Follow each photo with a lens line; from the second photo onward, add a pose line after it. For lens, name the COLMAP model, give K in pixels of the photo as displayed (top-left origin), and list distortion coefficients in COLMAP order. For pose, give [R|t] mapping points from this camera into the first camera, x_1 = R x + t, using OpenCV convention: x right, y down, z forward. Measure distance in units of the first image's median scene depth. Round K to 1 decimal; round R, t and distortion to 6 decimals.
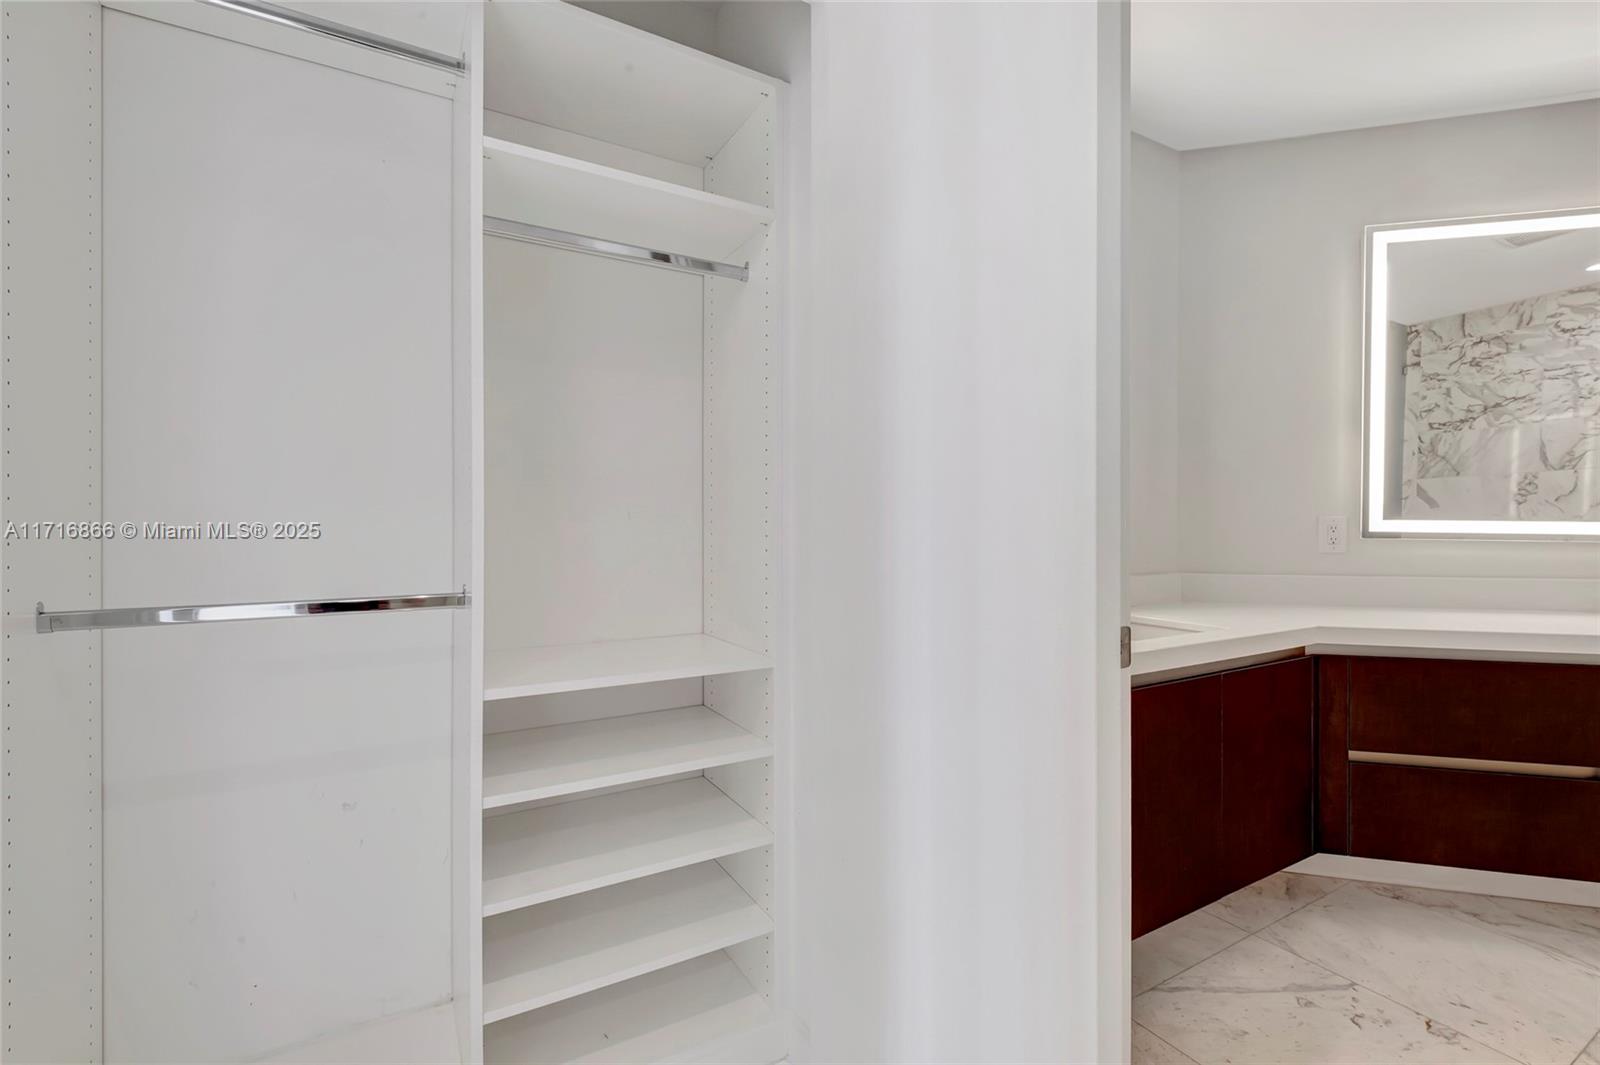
lens RADIAL K [[699.9, 0, 801.1], [0, 699.9, 542.6], [0, 0, 1]] dist [0.001141, -0.004137]
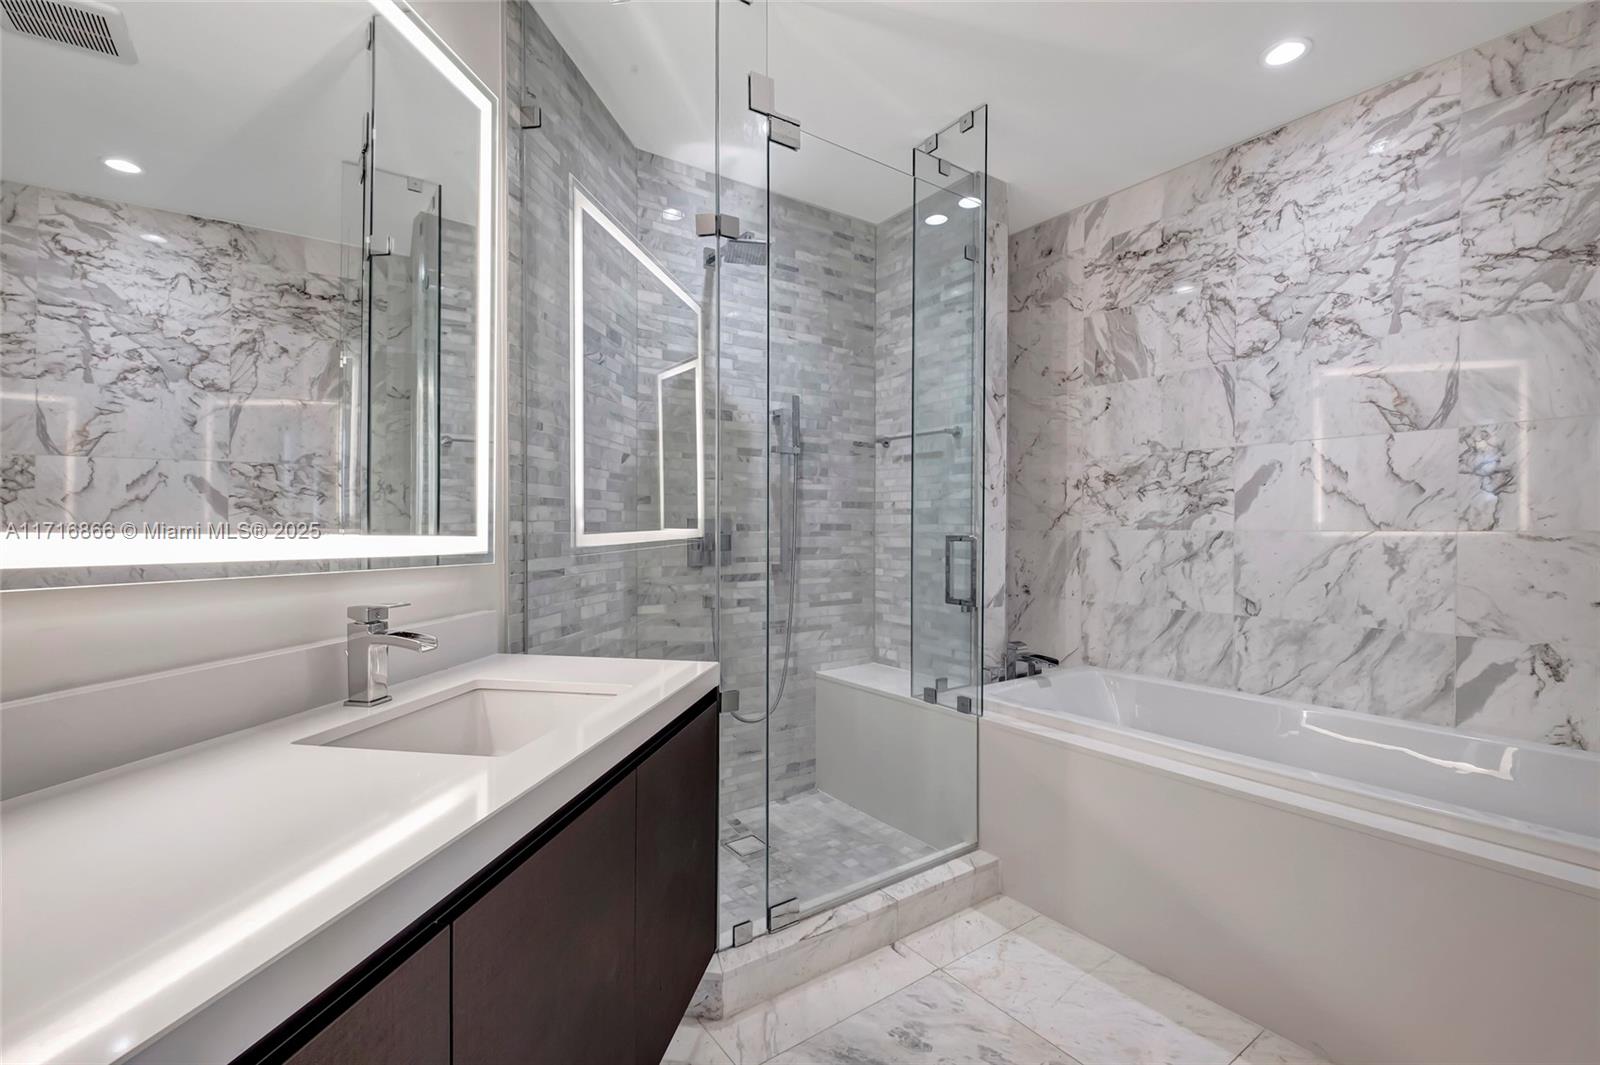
lens RADIAL K [[699.9, 0, 808.9], [0, 699.9, 538.9], [0, 0, 1]] dist [0.001141, -0.004137]
pose [[-0.119730, -0.008379, 0.992771, 0.335457], [0.028220, 0.999532, 0.011839, -0.012324], [-0.992405, 0.029434, -0.119437, 0.372275]]
